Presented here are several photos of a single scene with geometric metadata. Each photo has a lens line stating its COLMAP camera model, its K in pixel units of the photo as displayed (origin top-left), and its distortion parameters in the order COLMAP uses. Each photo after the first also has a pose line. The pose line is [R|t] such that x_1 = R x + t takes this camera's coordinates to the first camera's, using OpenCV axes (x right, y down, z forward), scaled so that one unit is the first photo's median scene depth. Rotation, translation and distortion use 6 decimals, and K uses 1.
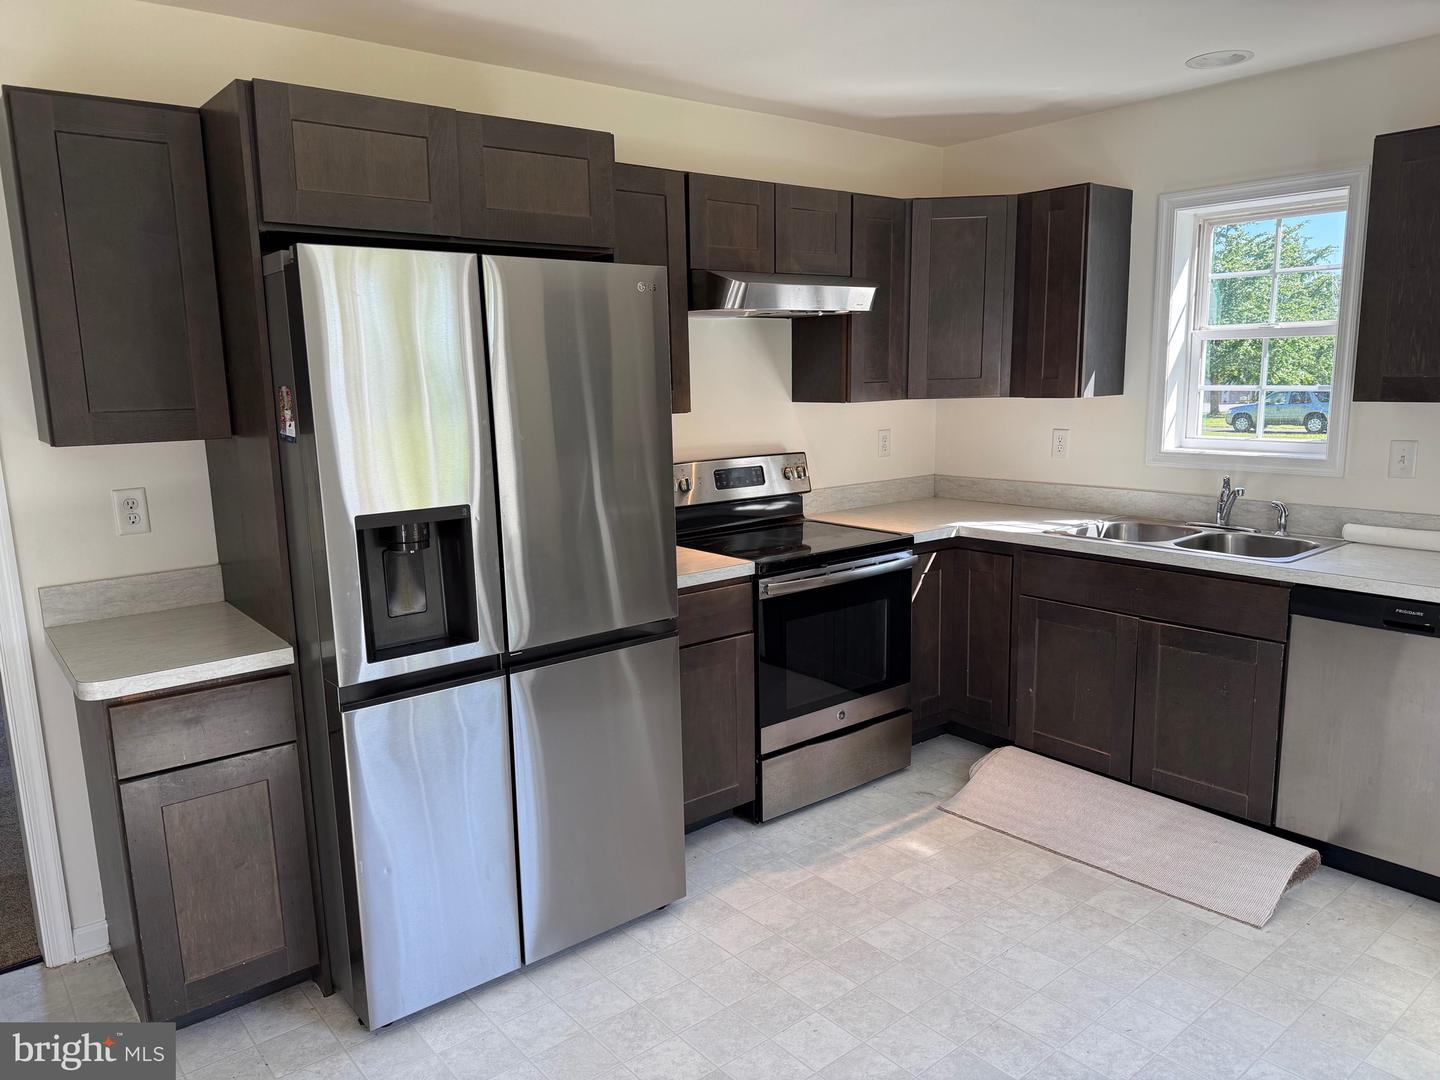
lens RADIAL K [[1002.8, 0, 722.7], [0, 1002.8, 553.7], [0, 0, 1]] dist [0.032813, -0.051769]
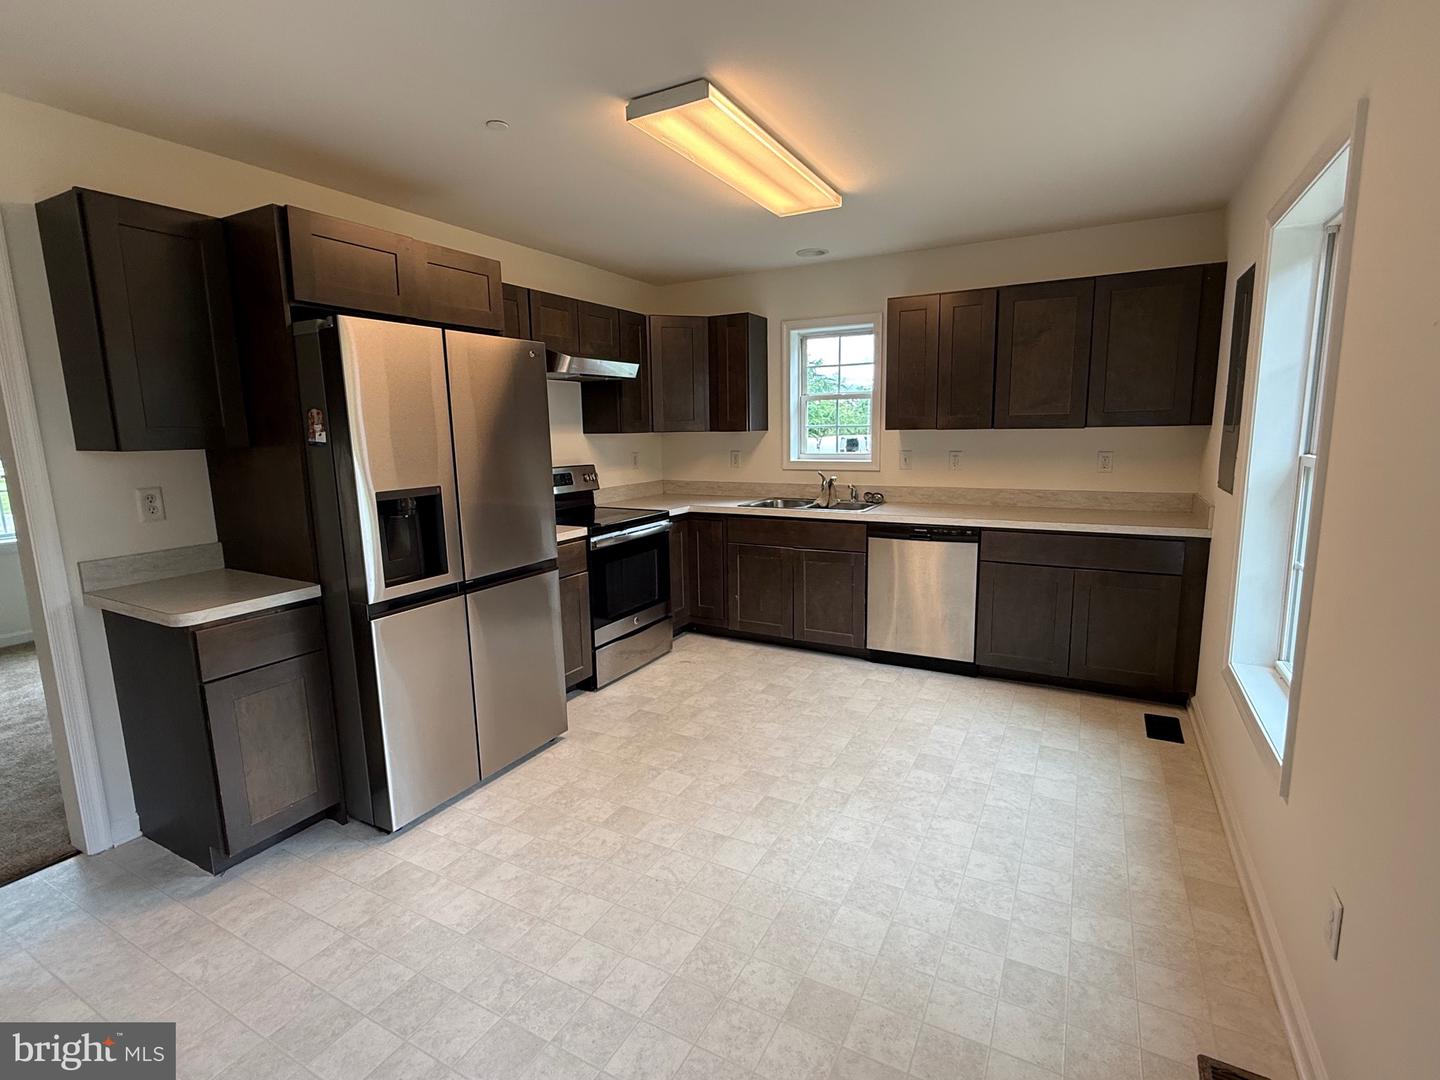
lens RADIAL K [[668.0, 0, 733.5], [0, 668.0, 536.5], [0, 0, 1]] dist [-0.006431, 0.002057]
pose [[0.924245, -0.059850, 0.377081, -0.170888], [0.068988, 0.997559, -0.010760, 0.055563], [-0.375516, 0.035959, 0.926118, -0.109003]]
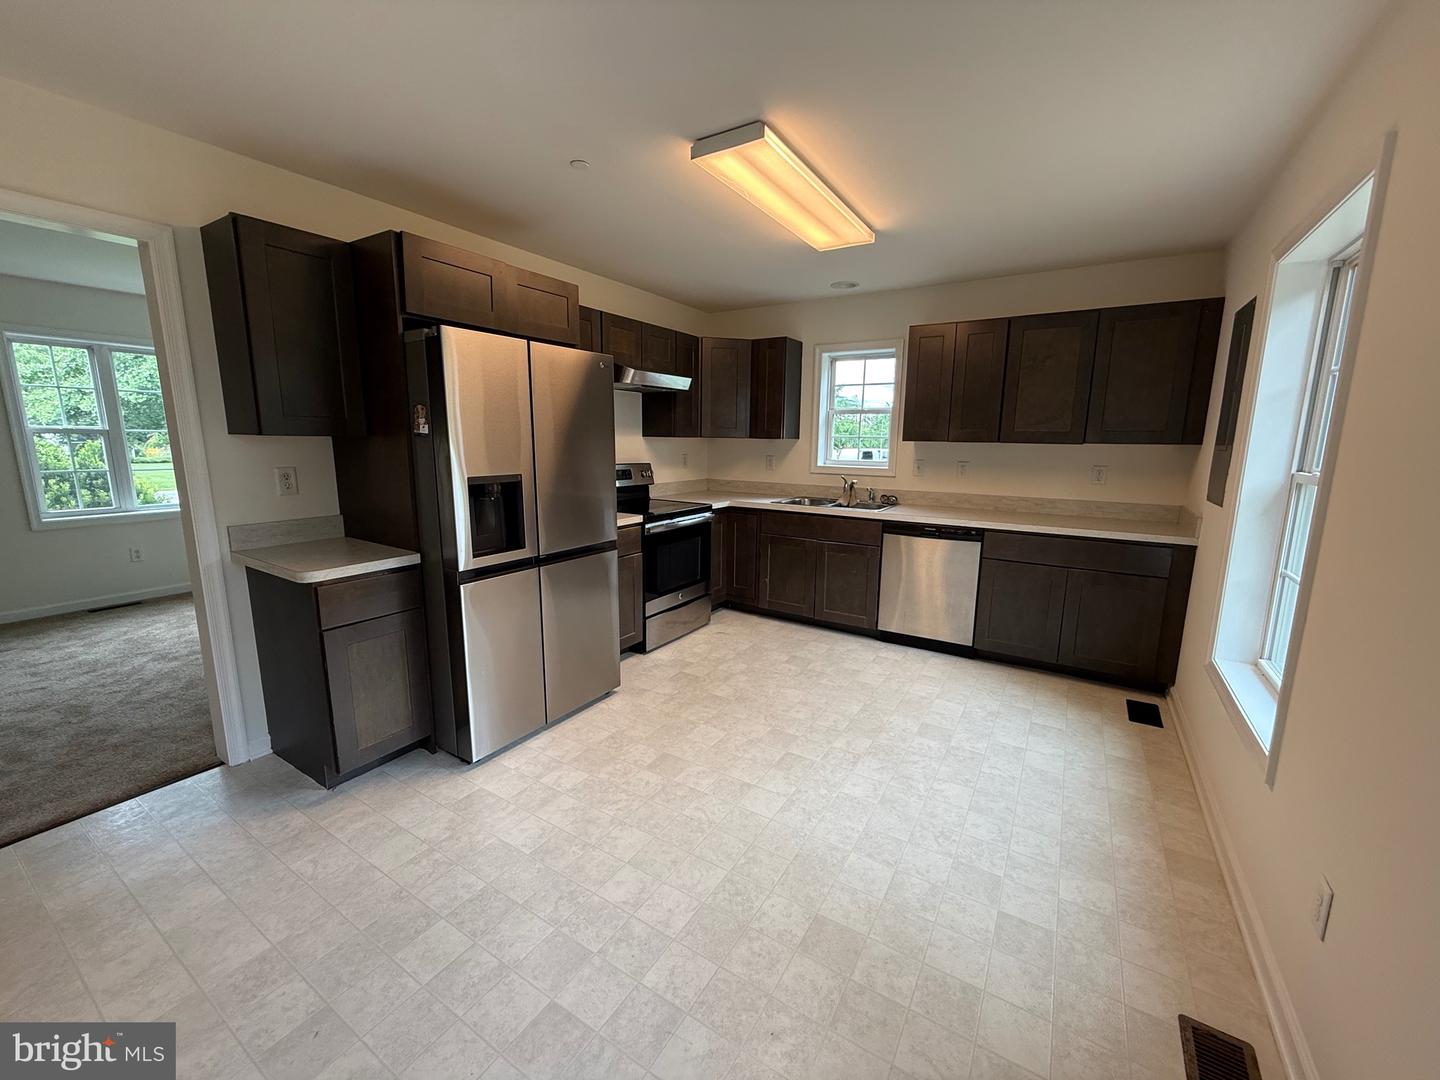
lens RADIAL K [[561.4, 0, 733.3], [0, 561.4, 538.2], [0, 0, 1]] dist [-0.004562, 0.000511]
pose [[0.944868, -0.027383, 0.326303, -0.168911], [0.028181, 0.999600, 0.002282, 0.059255], [-0.326235, 0.007040, 0.945262, -0.086314]]
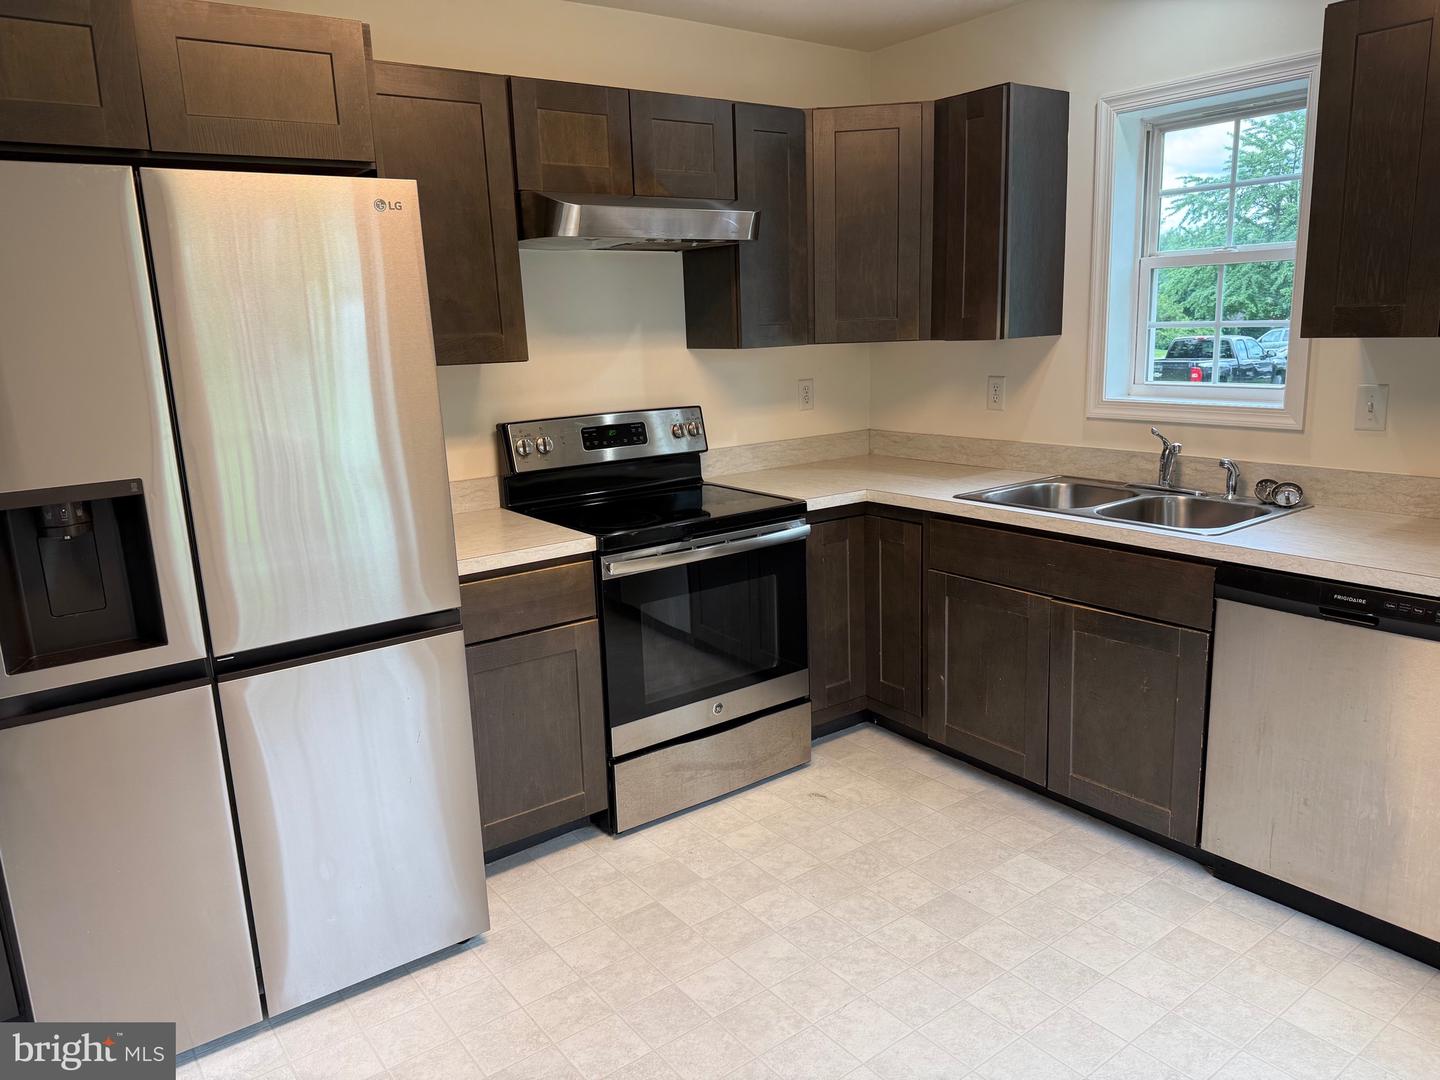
lens RADIAL K [[1002.8, 0, 722.0], [0, 1002.8, 551.4], [0, 0, 1]] dist [0.032813, -0.051769]
pose [[0.999092, -0.005009, -0.042300, 0.193238], [0.006945, 0.998928, 0.045761, -0.019257], [0.042025, -0.046013, 0.998056, 0.158100]]
